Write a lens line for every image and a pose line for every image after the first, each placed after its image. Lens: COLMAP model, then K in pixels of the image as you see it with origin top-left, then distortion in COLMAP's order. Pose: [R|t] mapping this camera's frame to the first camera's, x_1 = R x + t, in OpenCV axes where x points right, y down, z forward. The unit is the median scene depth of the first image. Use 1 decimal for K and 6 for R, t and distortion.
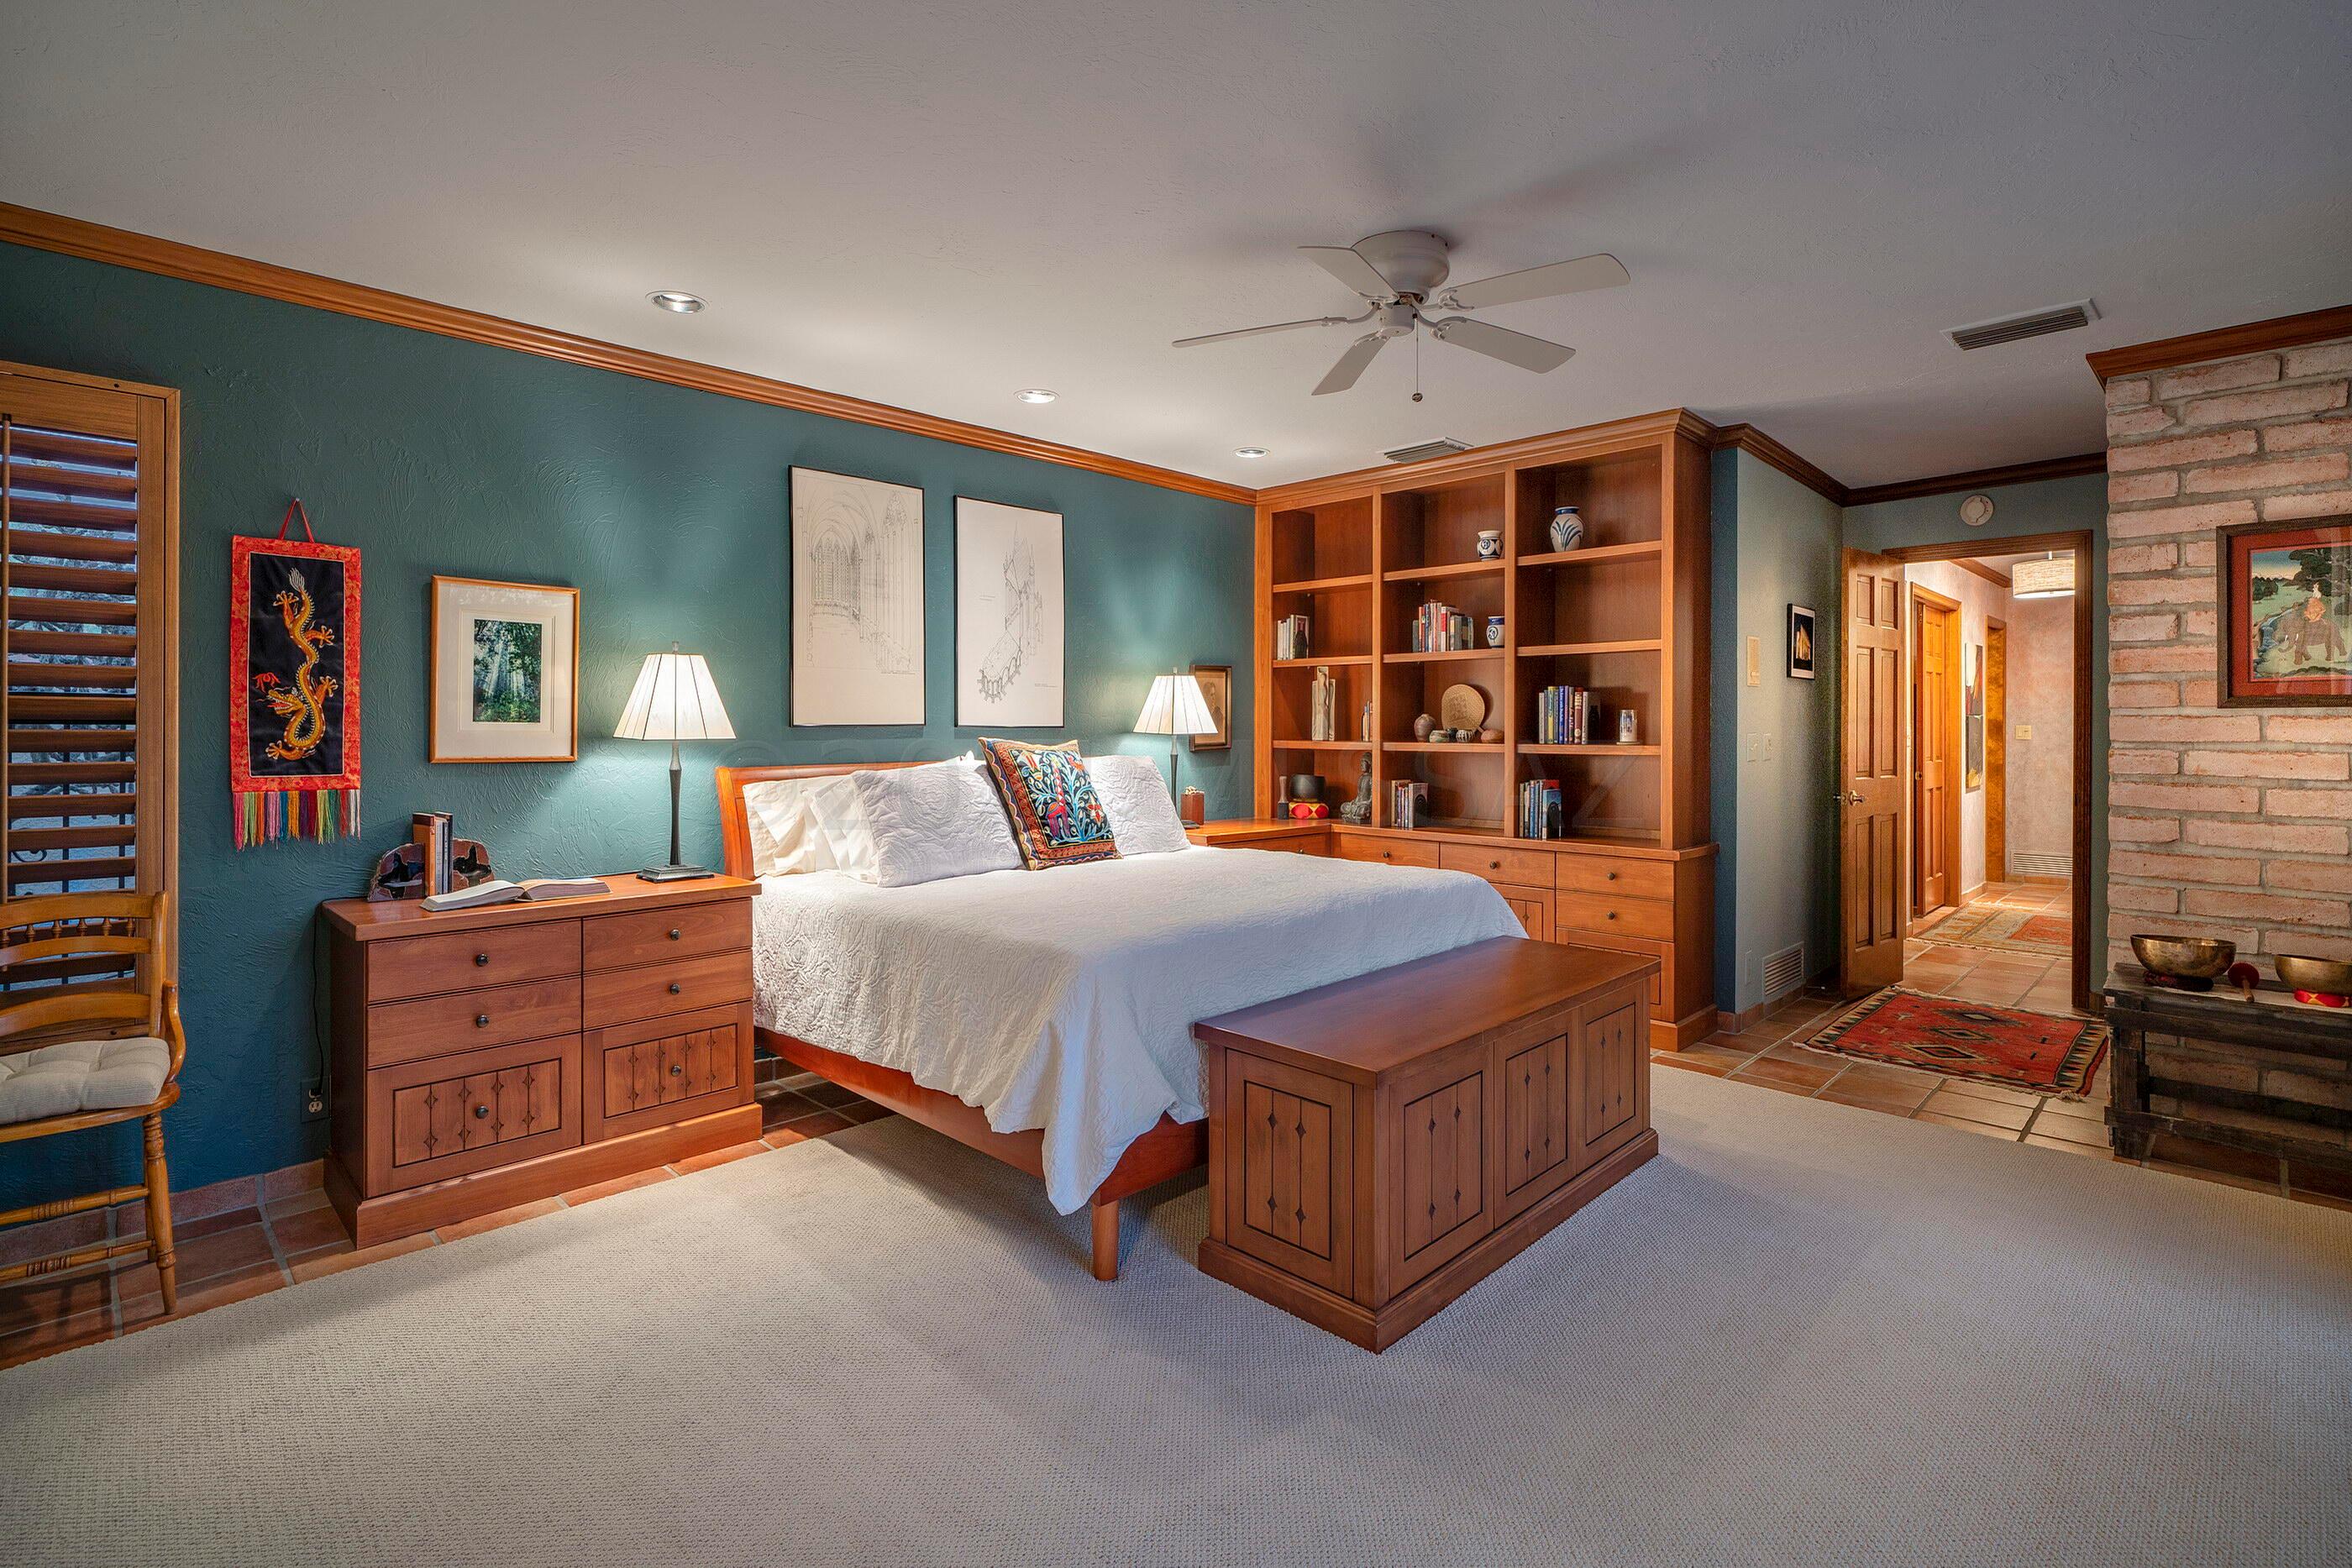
lens RADIAL K [[1107.2, 0, 1172.7], [0, 1107.2, 731.5], [0, 0, 1]] dist [0.002287, 0.000221]
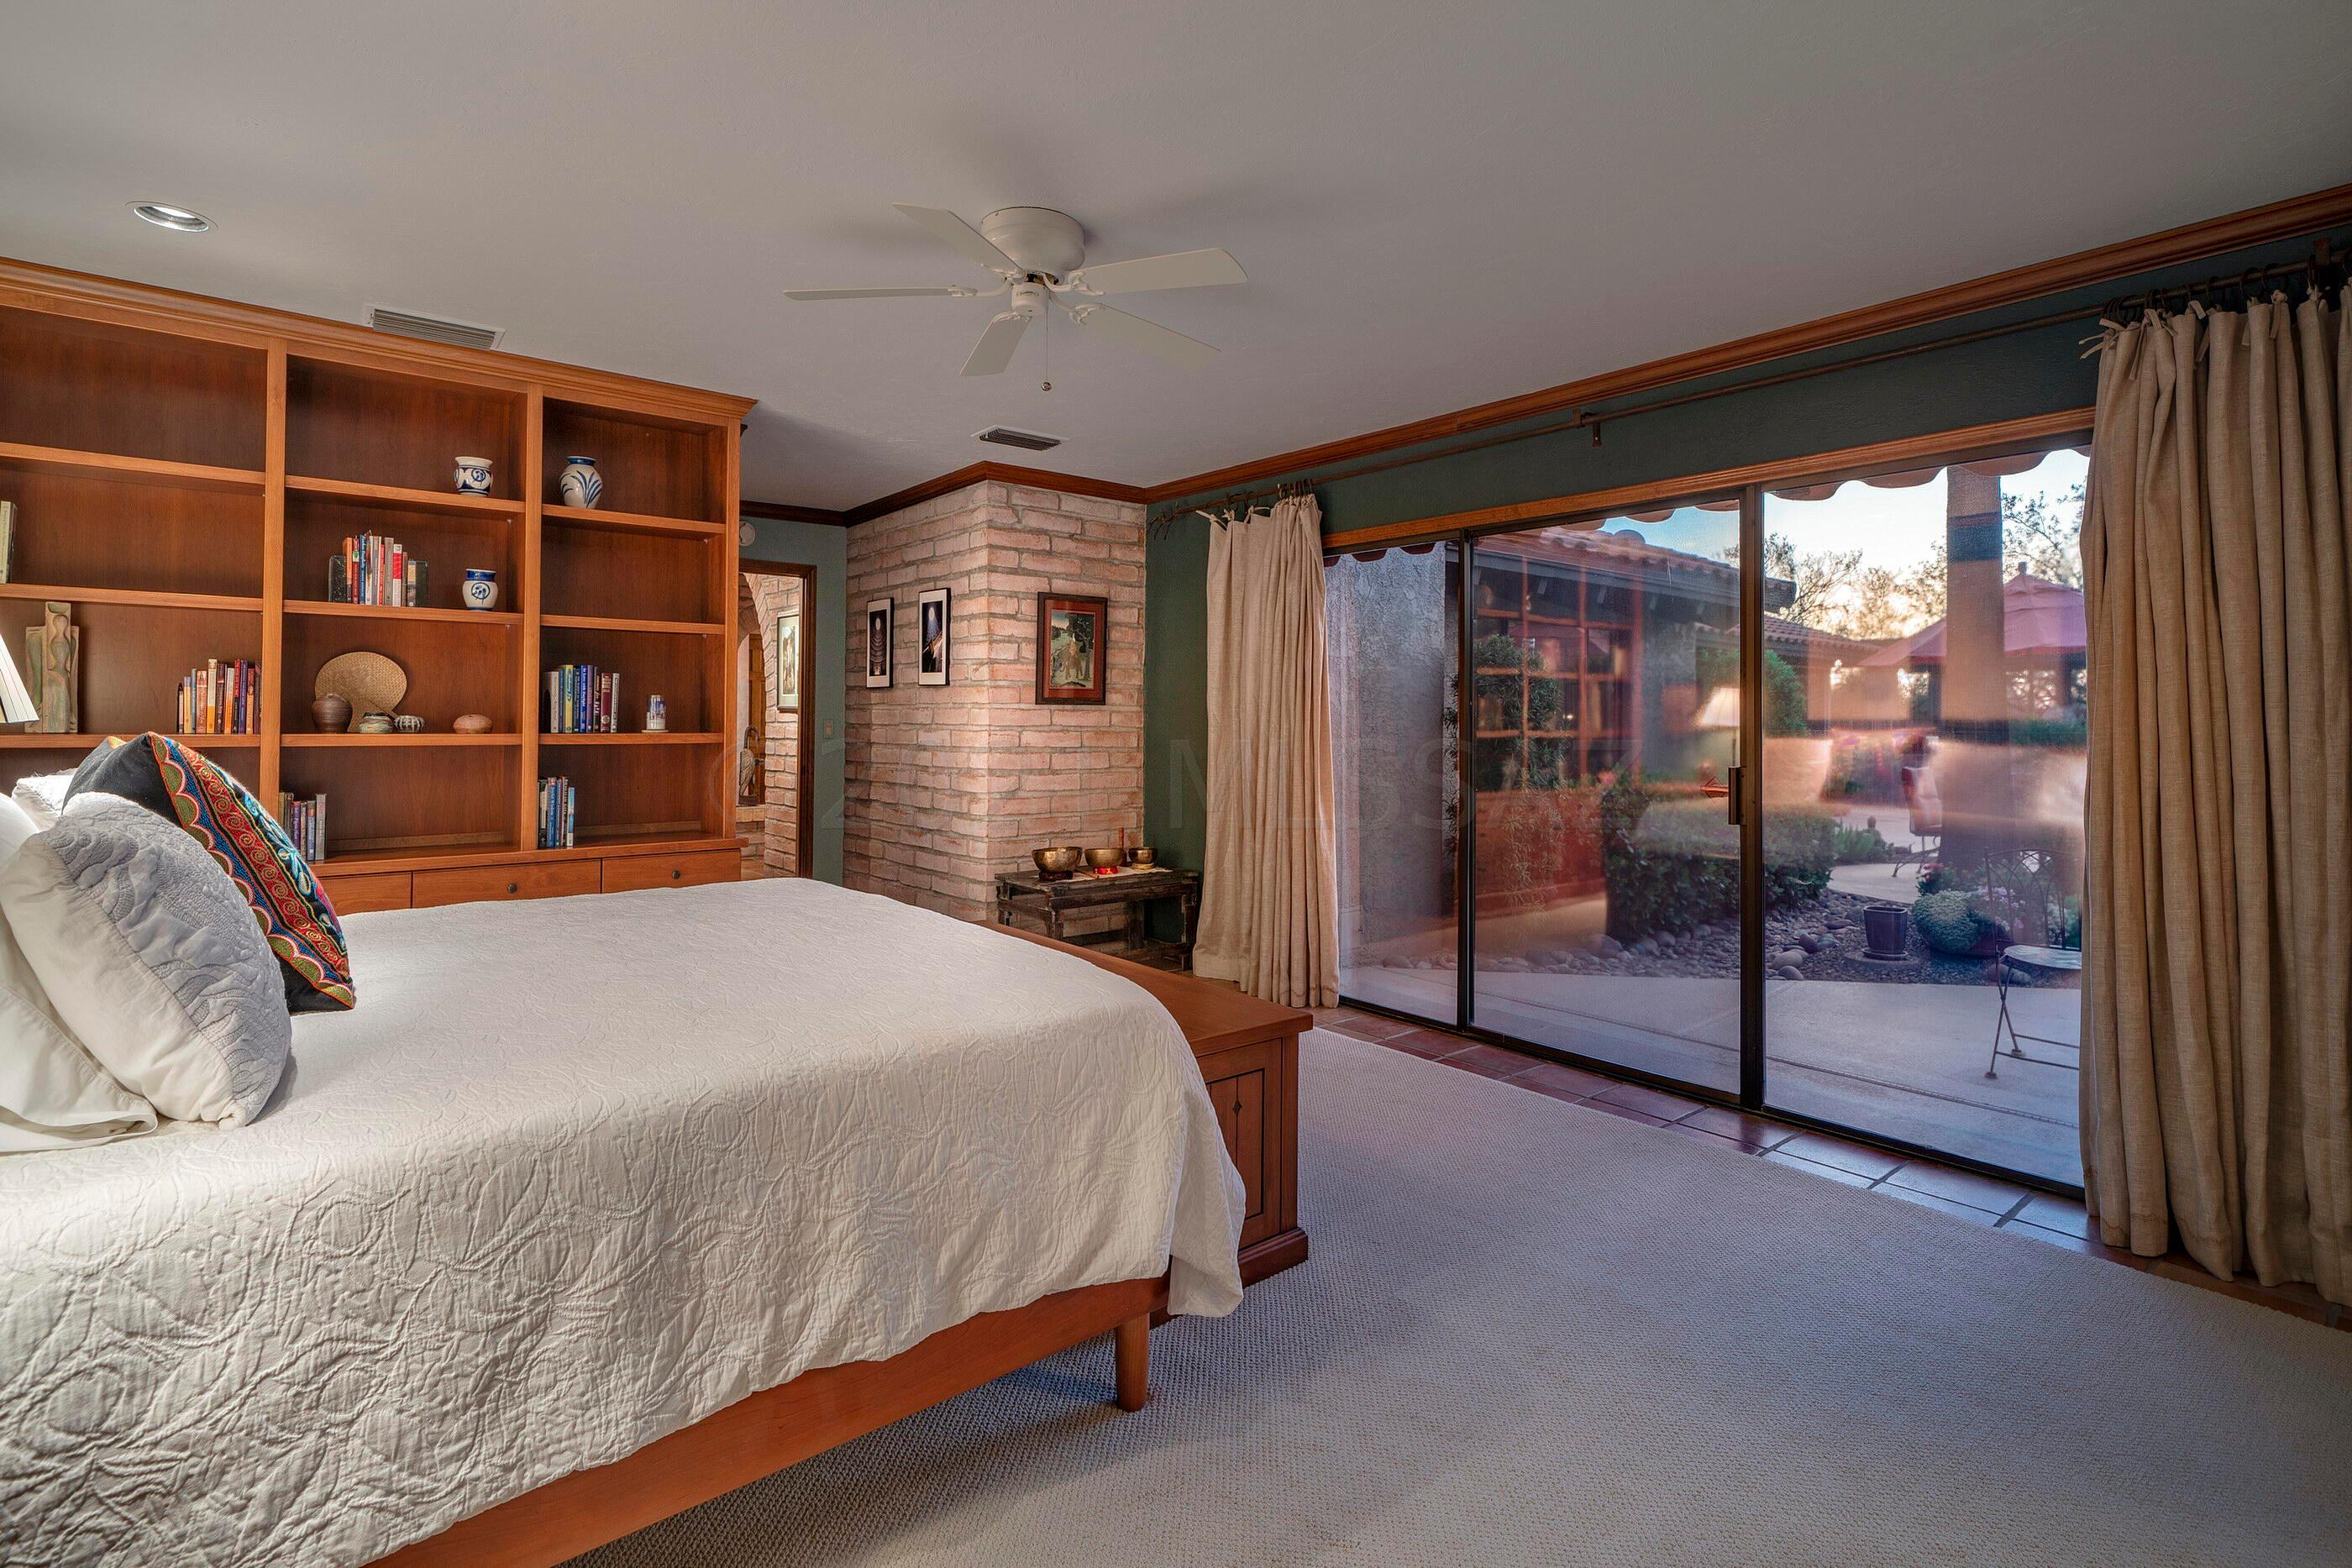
lens RADIAL K [[1085.4, 0, 1172.2], [0, 1085.4, 705.3], [0, 0, 1]] dist [0.001137, 0.000085]
pose [[0.112424, 0.012227, 0.993585, -0.592404], [-0.002640, 0.999924, -0.012007, -0.001388], [-0.993657, -0.001274, 0.112448, 0.623351]]
